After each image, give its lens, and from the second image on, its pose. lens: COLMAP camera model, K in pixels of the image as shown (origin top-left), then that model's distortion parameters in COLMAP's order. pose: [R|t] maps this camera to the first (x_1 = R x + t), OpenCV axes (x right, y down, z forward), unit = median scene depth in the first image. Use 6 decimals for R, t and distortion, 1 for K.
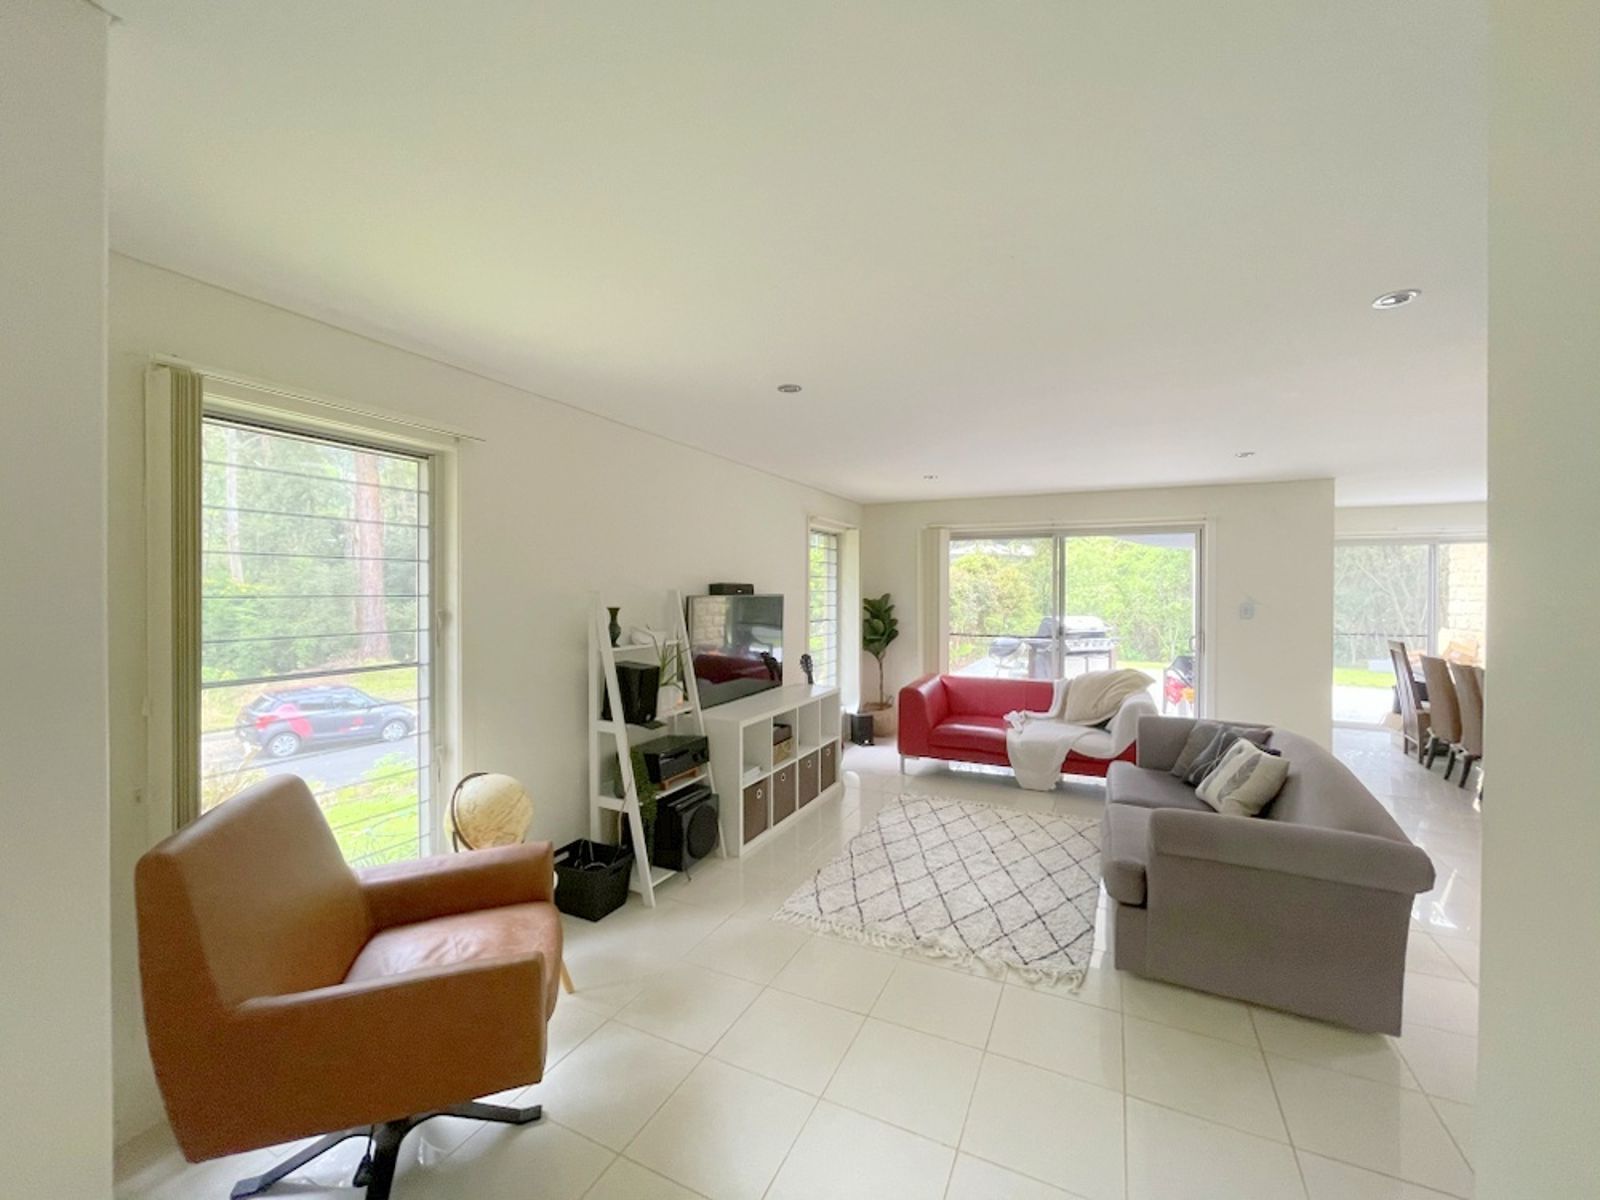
lens RADIAL K [[642.1, 0, 799.2], [0, 642.1, 592.2], [0, 0, 1]] dist [0.000256, -0.000116]
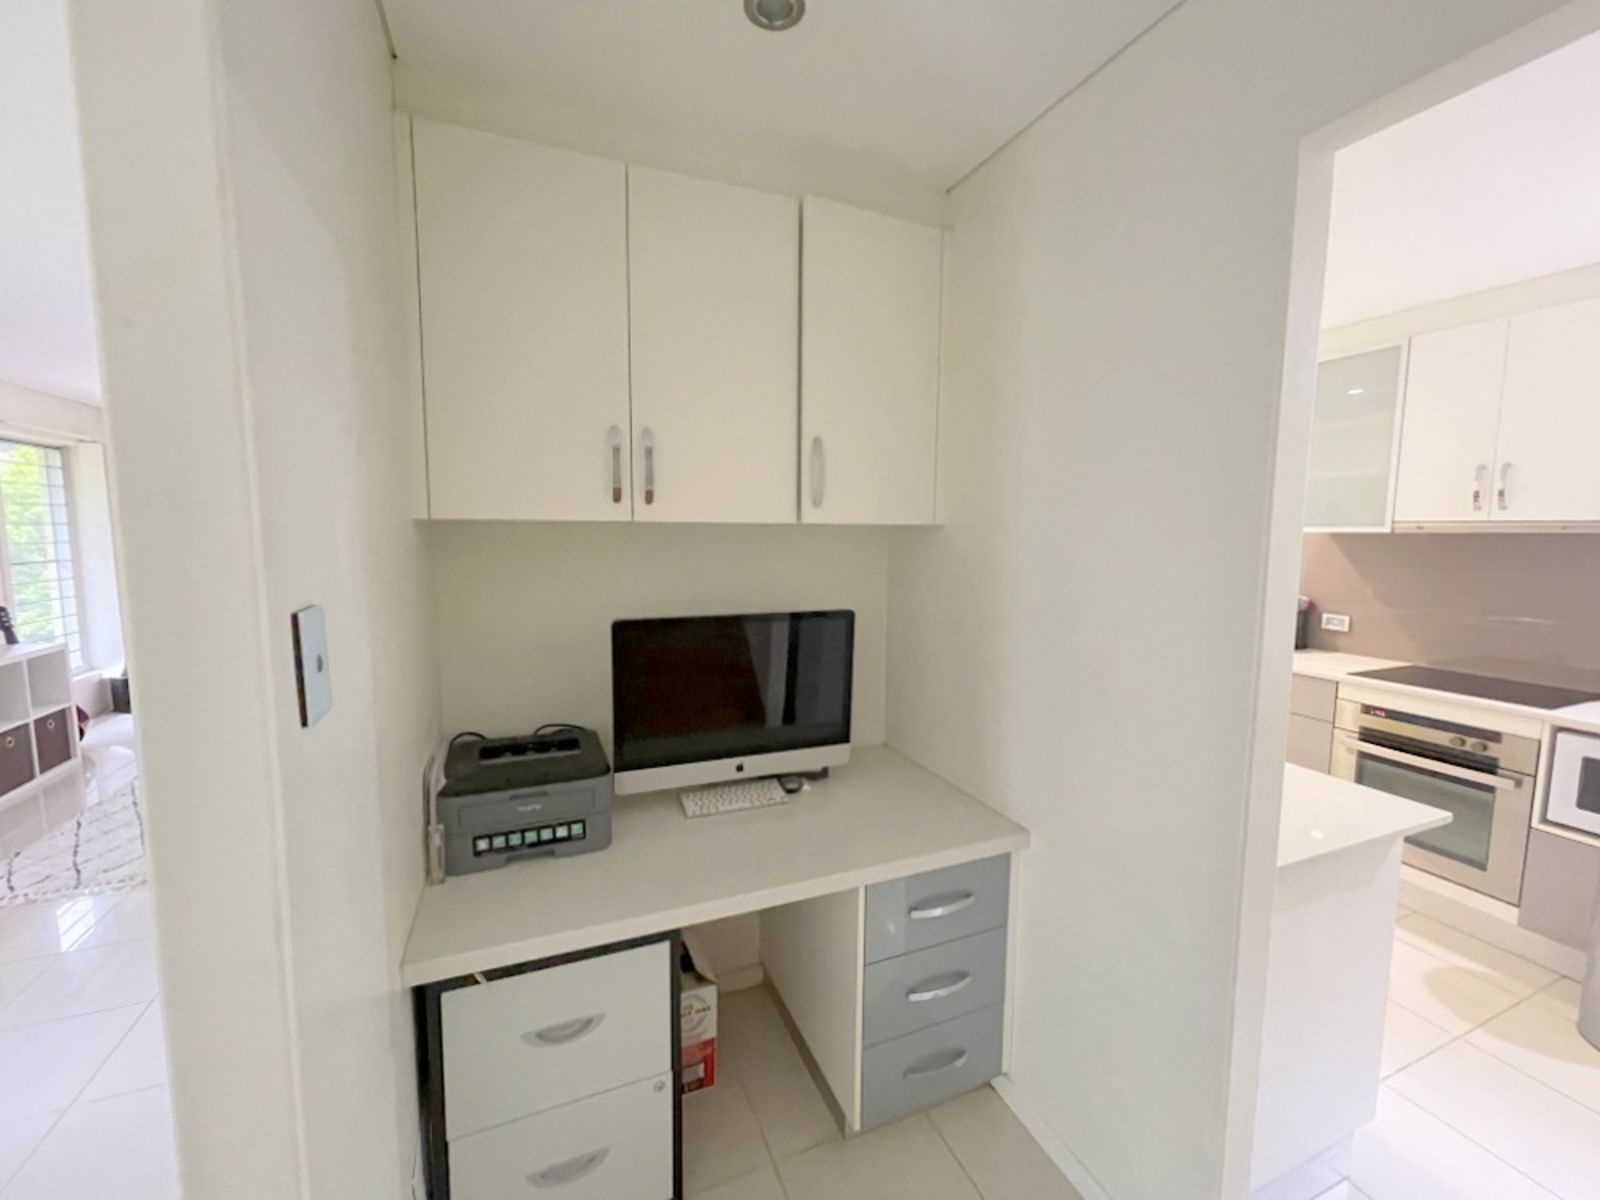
lens RADIAL K [[642.1, 0, 799.2], [0, 642.1, 592.2], [0, 0, 1]] dist [0.000256, -0.000116]
pose [[0.656678, -0.068878, 0.751020, 0.081758], [-0.005148, 0.995388, 0.095791, 0.004267], [-0.754154, -0.066770, 0.653295, -0.262577]]
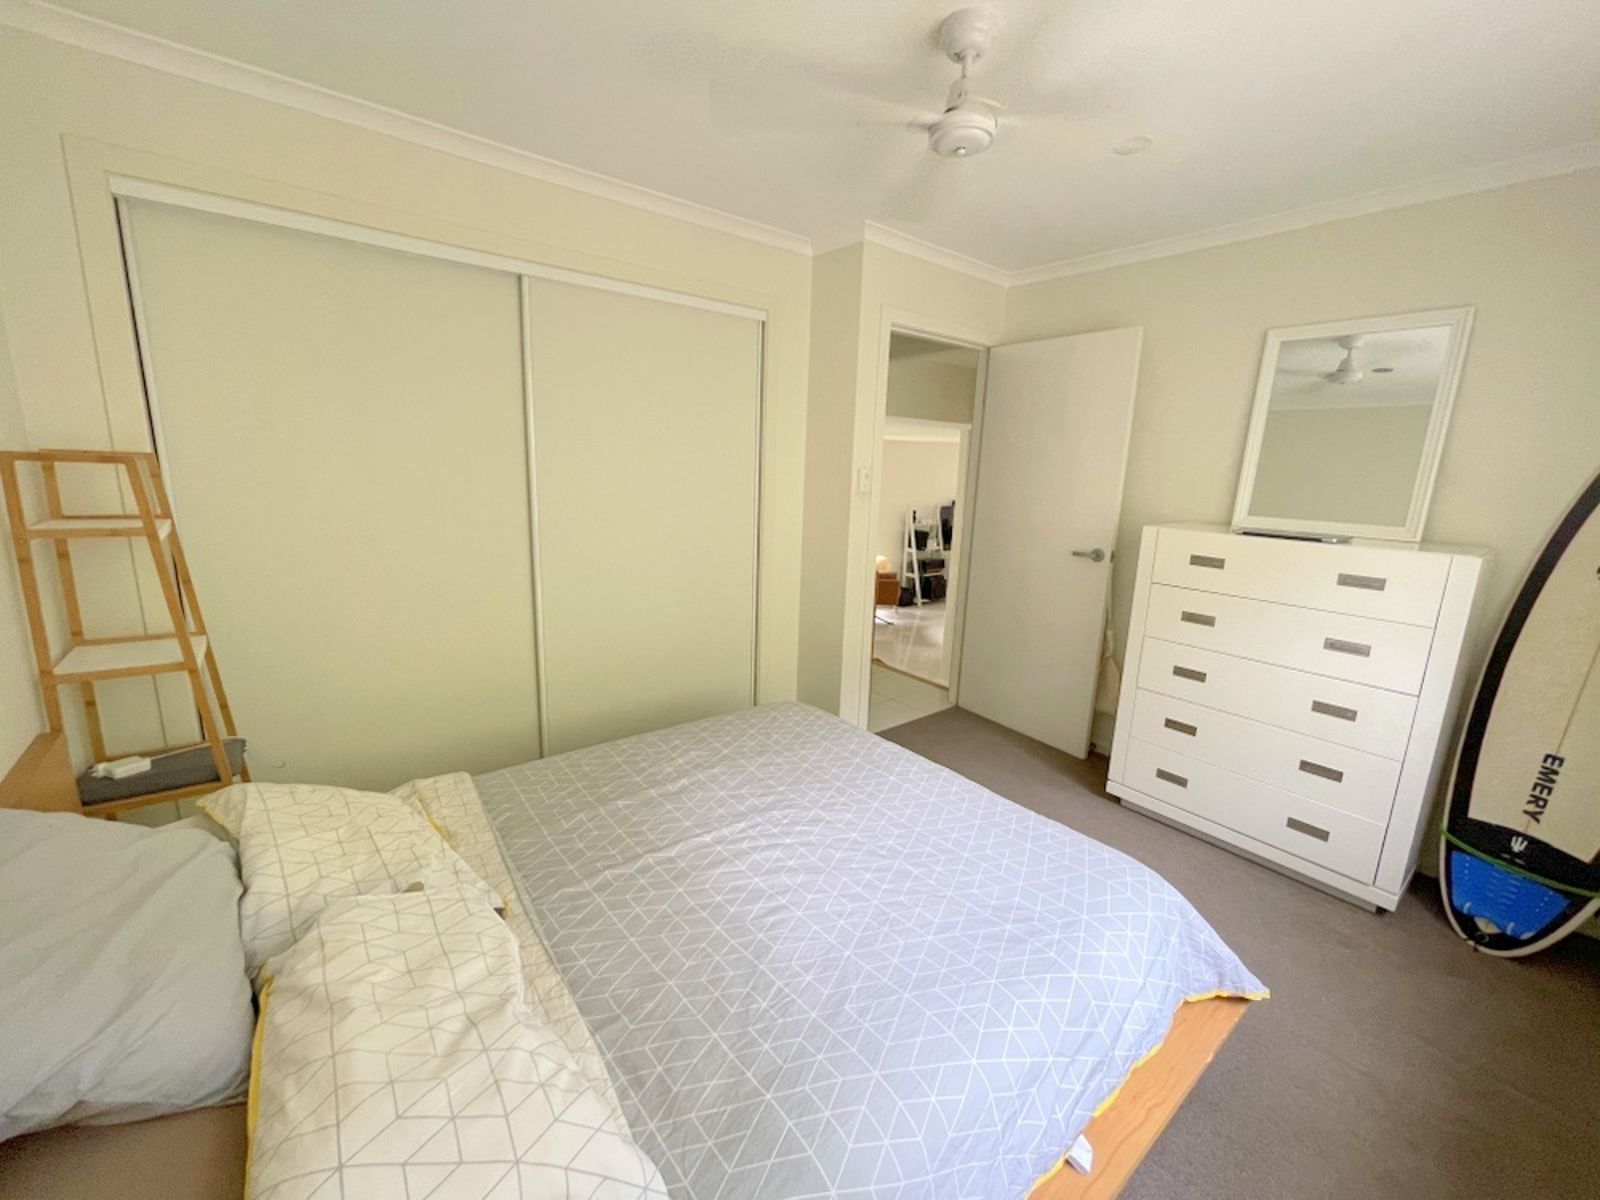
lens RADIAL K [[642.1, 0, 799.2], [0, 642.1, 592.2], [0, 0, 1]] dist [0.000256, -0.000116]
pose [[0.889394, 0.112491, -0.443085, 0.490758], [-0.031502, 0.982028, 0.186085, -0.116604], [0.456055, -0.151545, 0.876954, -1.572219]]
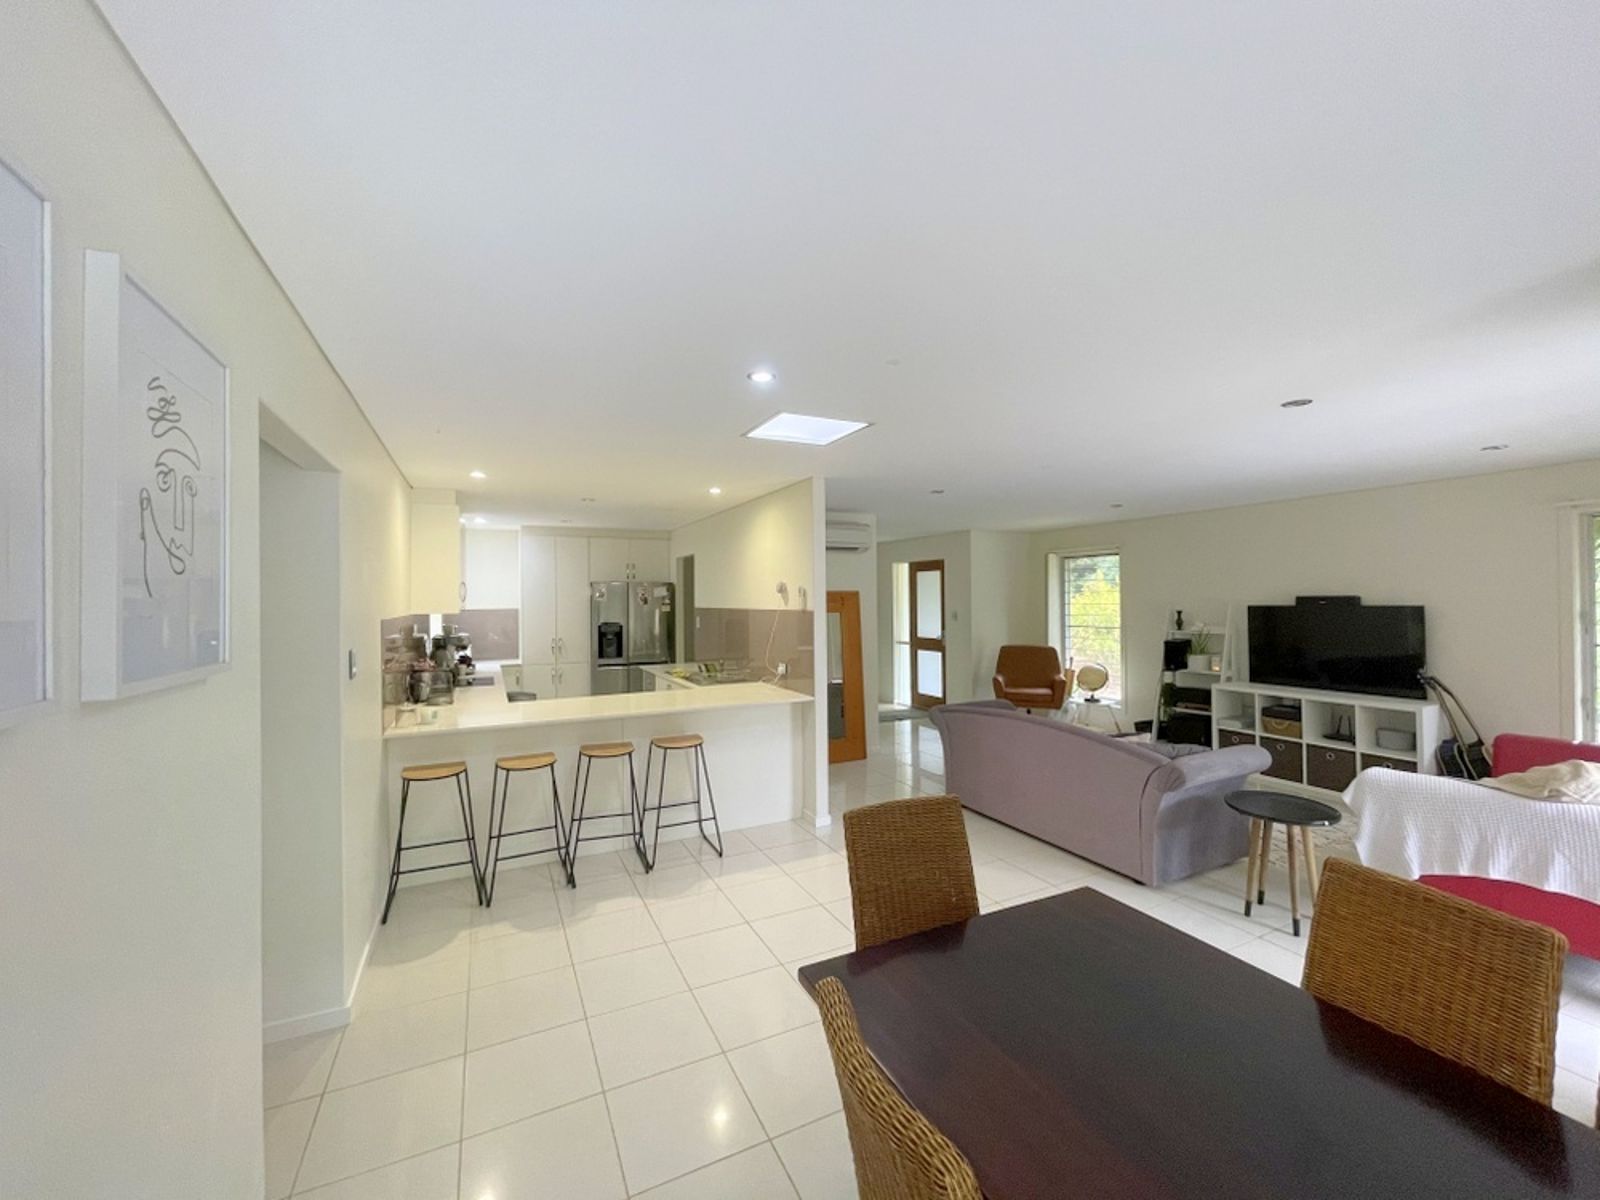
lens RADIAL K [[636.8, 0, 804.6], [0, 636.8, 594.3], [0, 0, 1]] dist [-0.001160, -0.002132]
pose [[-0.612866, -0.001185, -0.790186, 1.617527], [0.007496, 0.999945, -0.007313, -0.016385], [0.790152, -0.010405, -0.612823, 1.059654]]
